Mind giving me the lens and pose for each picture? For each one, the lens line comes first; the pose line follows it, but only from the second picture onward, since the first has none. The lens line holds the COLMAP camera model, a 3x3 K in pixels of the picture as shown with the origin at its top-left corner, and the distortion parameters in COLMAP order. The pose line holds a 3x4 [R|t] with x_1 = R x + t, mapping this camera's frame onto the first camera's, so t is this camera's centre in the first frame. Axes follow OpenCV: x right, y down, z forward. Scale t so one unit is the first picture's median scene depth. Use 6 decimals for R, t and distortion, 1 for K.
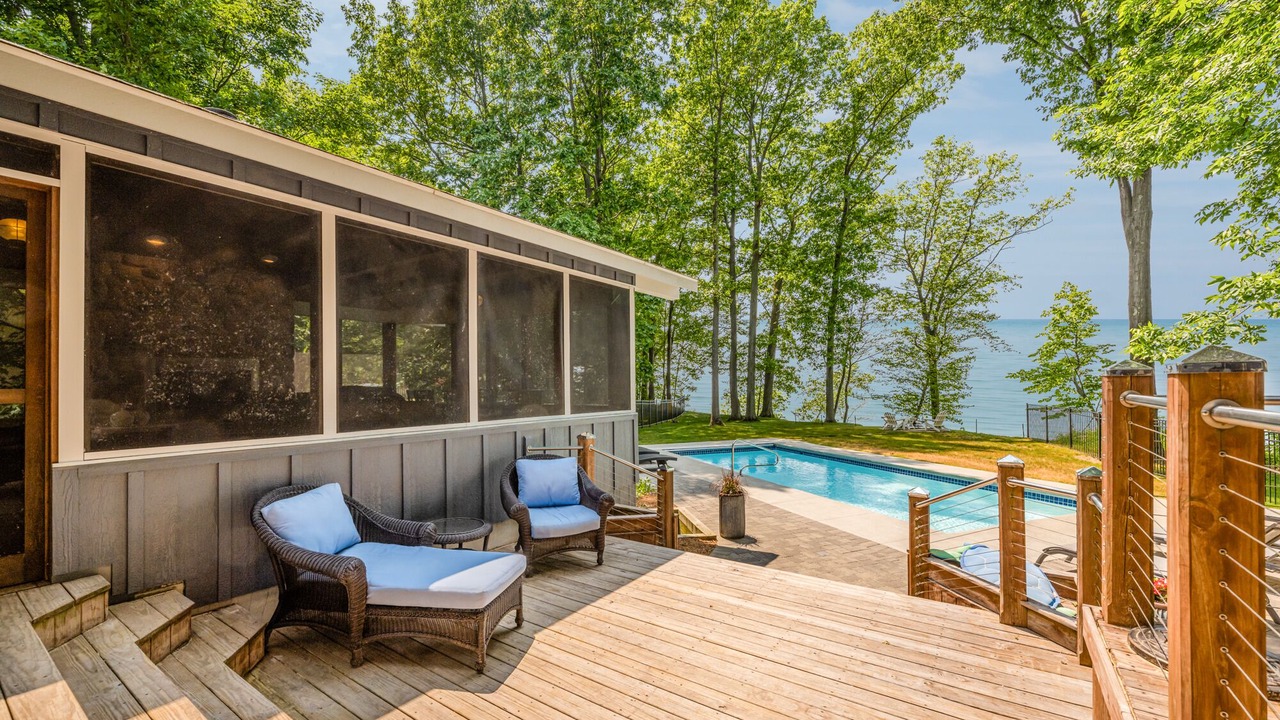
lens RADIAL K [[515.7, 0, 641.7], [0, 515.7, 383.4], [0, 0, 1]] dist [0.000513, -0.000245]
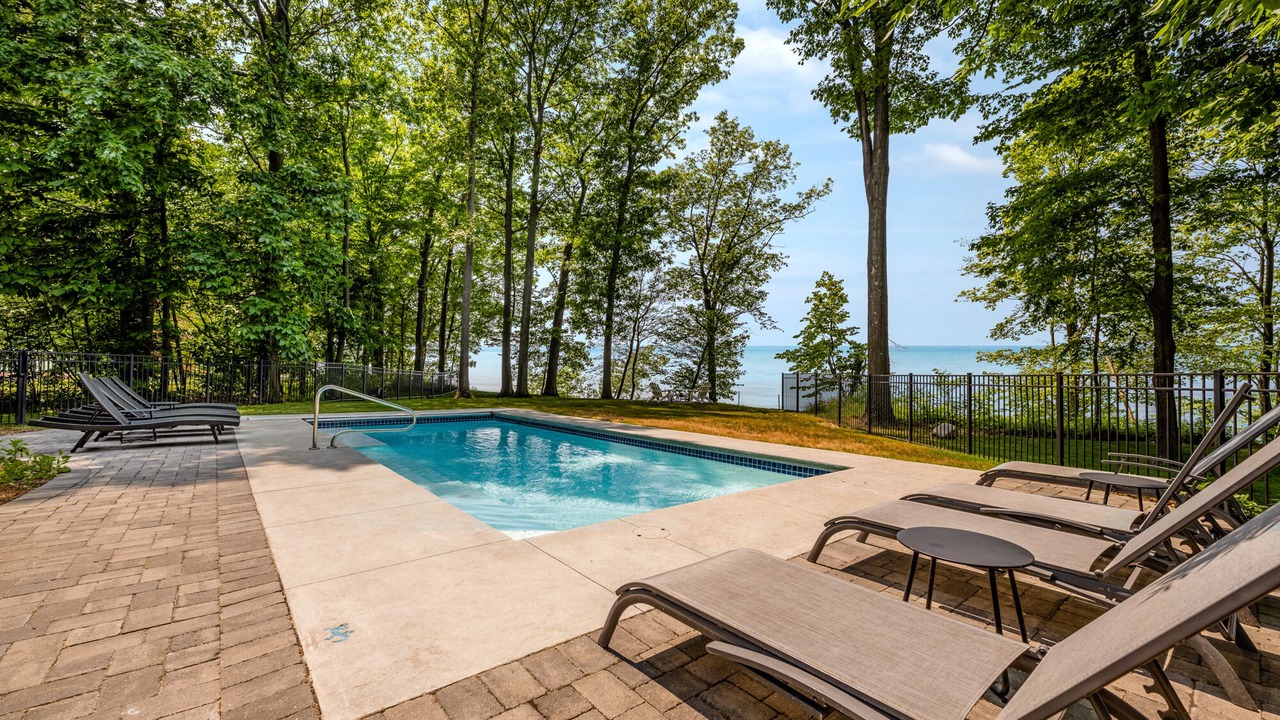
lens RADIAL K [[515.7, 0, 641.1], [0, 515.7, 366.2], [0, 0, 1]] dist [0.000513, -0.000245]
pose [[0.943767, 0.029749, 0.329271, 0.114925], [-0.025776, 0.999533, -0.016424, 0.030148], [-0.329606, 0.007013, 0.944092, 0.114592]]
